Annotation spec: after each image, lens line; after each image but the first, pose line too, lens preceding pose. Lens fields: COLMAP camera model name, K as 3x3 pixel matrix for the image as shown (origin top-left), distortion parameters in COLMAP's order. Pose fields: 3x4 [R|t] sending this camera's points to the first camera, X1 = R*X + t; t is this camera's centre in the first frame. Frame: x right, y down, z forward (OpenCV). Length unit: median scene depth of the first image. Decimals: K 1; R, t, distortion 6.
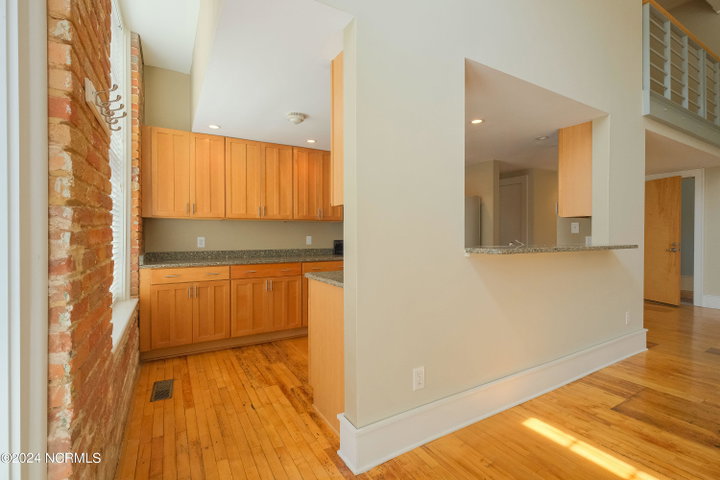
lens RADIAL K [[298.8, 0, 368.3], [0, 298.8, 243.1], [0, 0, 1]] dist [-0.000535, 0.000162]
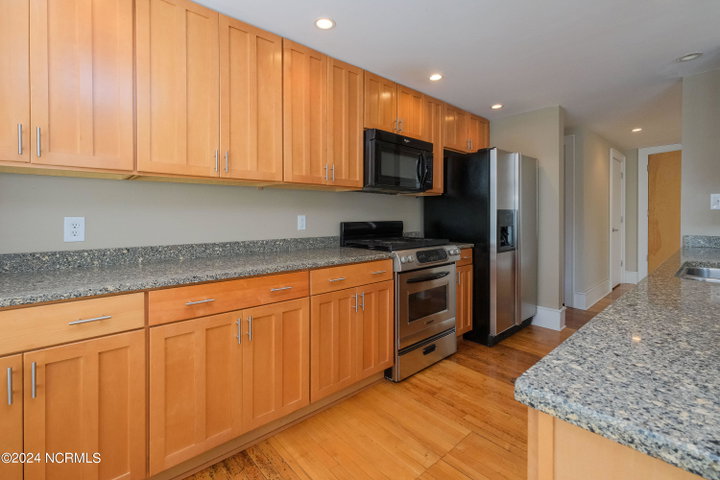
lens RADIAL K [[322.3, 0, 361.0], [0, 322.3, 222.0], [0, 0, 1]] dist [0.000425, 0.000435]
pose [[0.990447, -0.005000, 0.137802, -0.213956], [0.005803, 0.999968, -0.005425, -0.008916], [-0.137770, 0.006173, 0.990445, 0.480202]]
